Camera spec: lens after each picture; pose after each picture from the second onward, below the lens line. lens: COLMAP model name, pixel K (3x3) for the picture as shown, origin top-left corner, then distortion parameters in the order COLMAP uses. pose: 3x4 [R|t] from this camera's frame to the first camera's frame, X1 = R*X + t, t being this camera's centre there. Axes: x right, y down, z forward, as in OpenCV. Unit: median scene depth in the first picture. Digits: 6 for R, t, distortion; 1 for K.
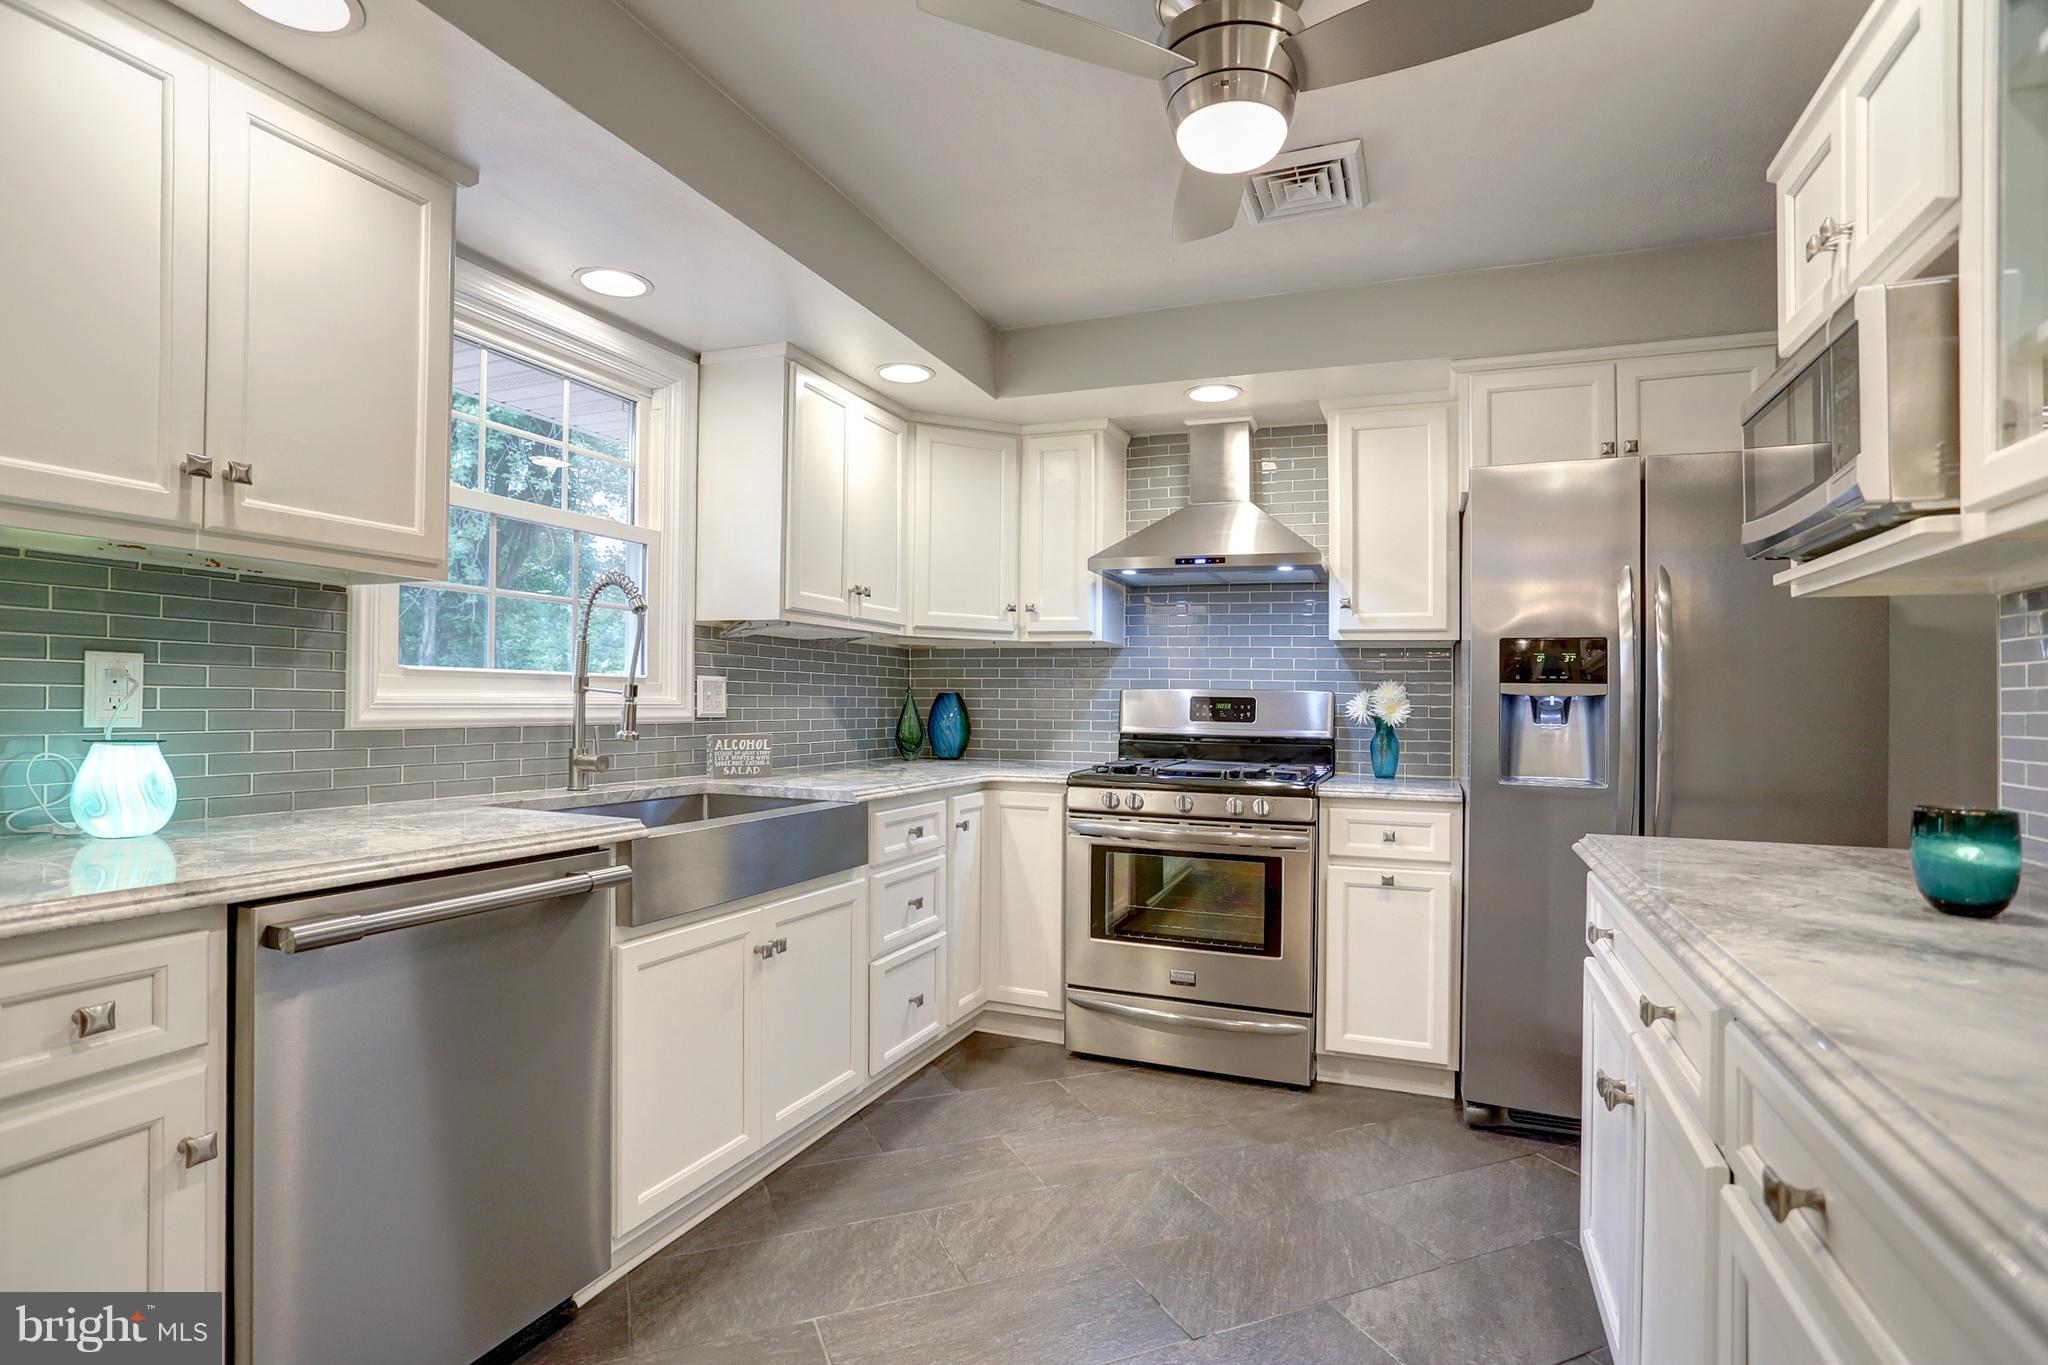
lens RADIAL K [[1009.4, 0, 1024.0], [0, 1009.4, 682.5], [0, 0, 1]] dist [-0.062905, 0.022087]
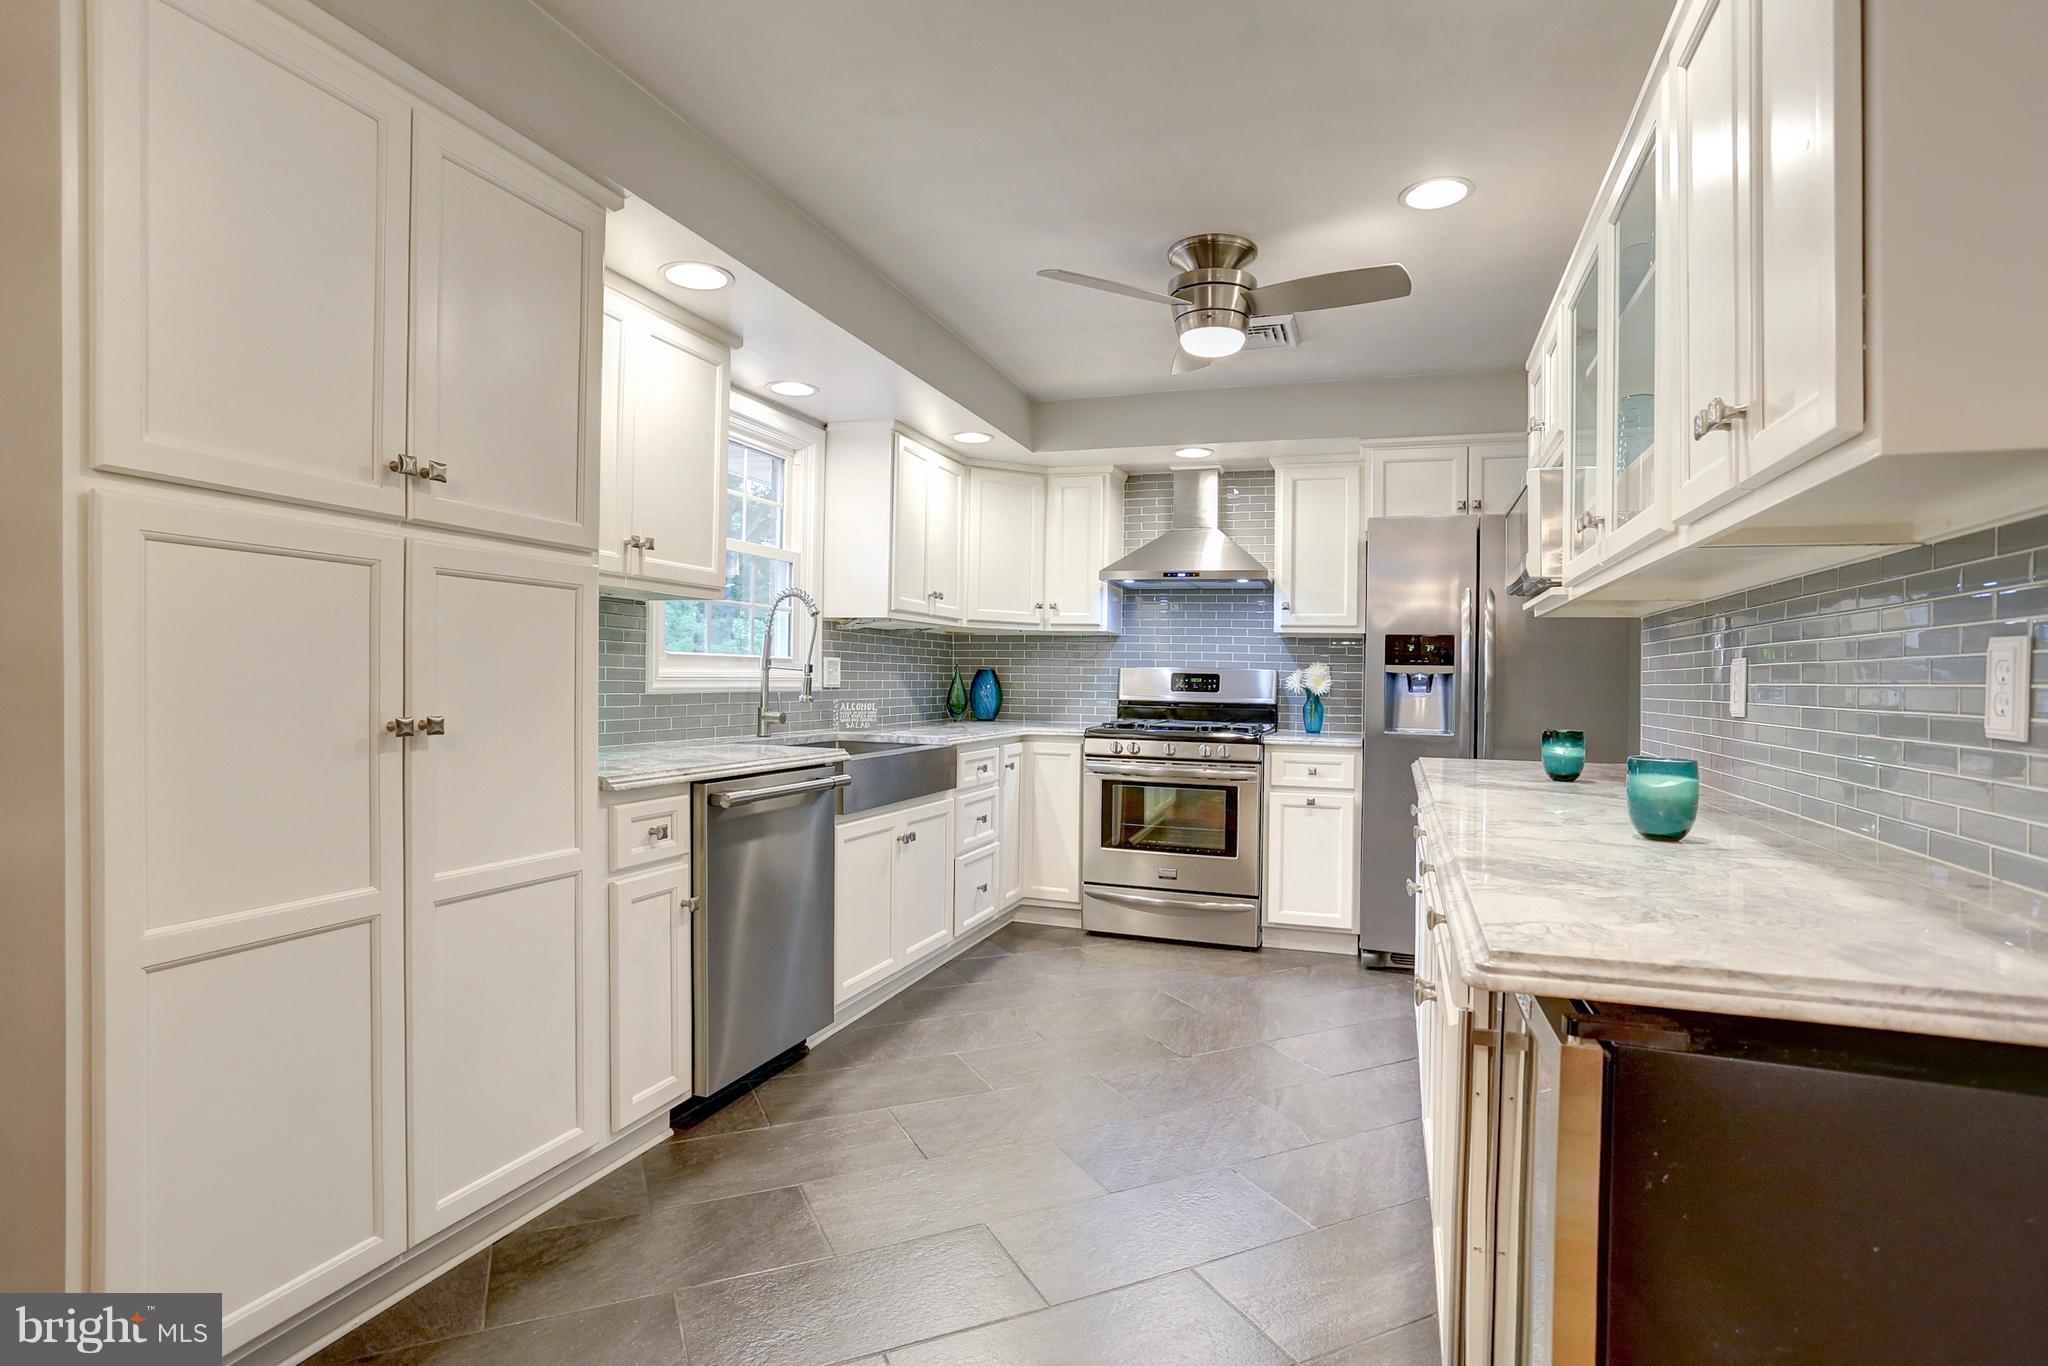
lens RADIAL K [[1021.5, 0, 1069.0], [0, 1021.5, 685.2], [0, 0, 1]] dist [-0.001449, -0.000136]
pose [[0.996754, 0.002378, 0.080466, -0.098598], [-0.004623, 0.999605, 0.027719, -0.008372], [-0.080369, -0.028001, 0.996372, -0.420118]]
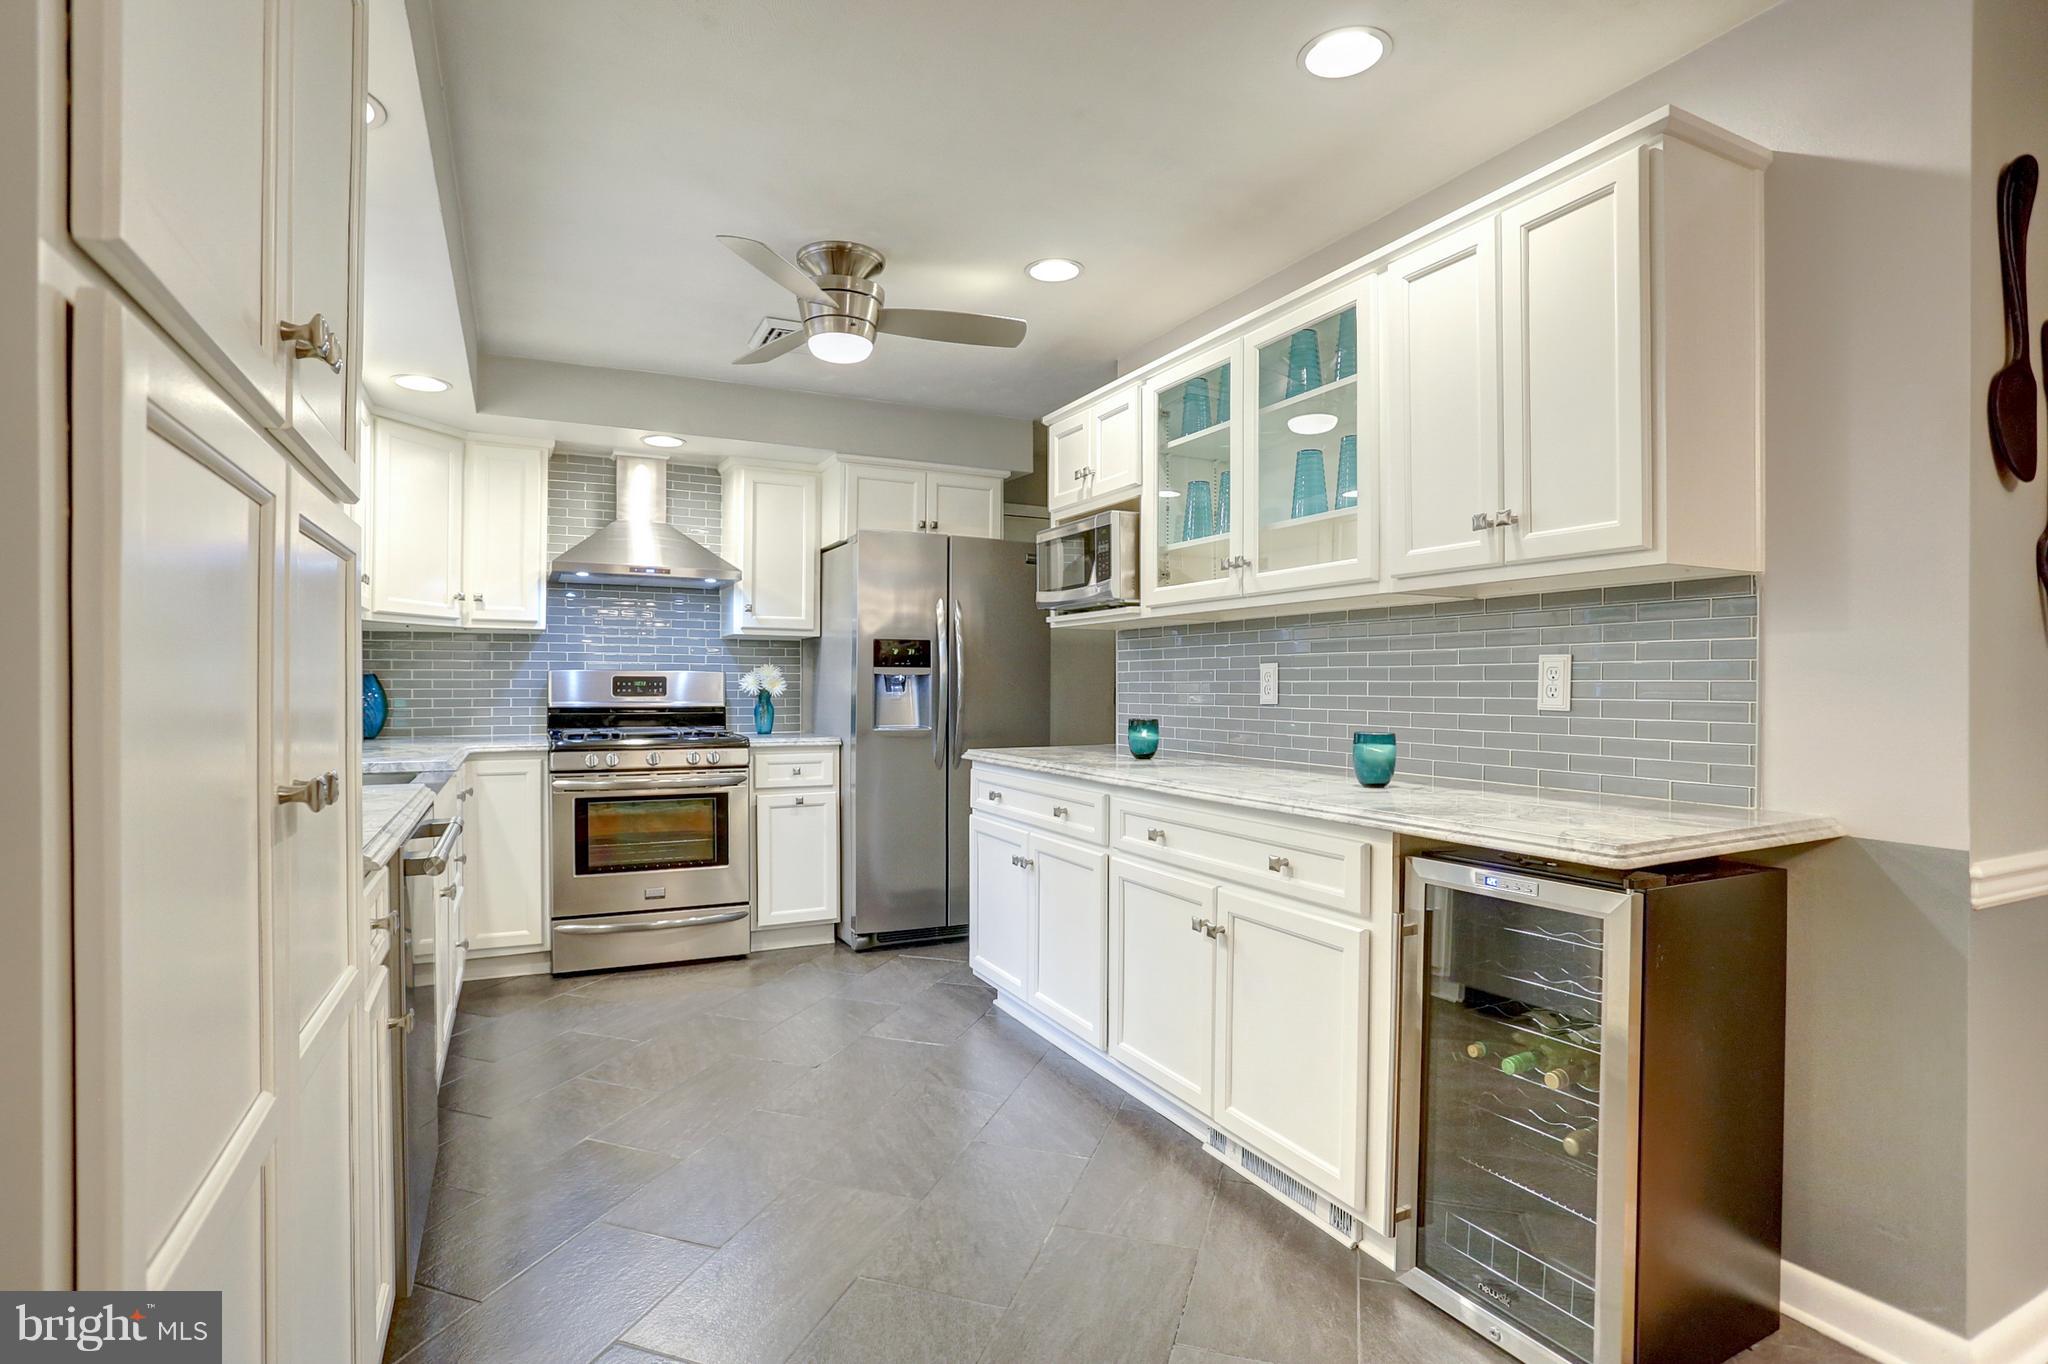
lens RADIAL K [[1009.4, 0, 1024.0], [0, 1009.4, 682.0], [0, 0, 1]] dist [-0.062905, 0.022087]
pose [[0.663063, -0.011625, 0.748473, -0.503927], [-0.006900, 0.999742, 0.021640, -0.010555], [-0.748532, -0.019513, 0.662812, -0.216935]]
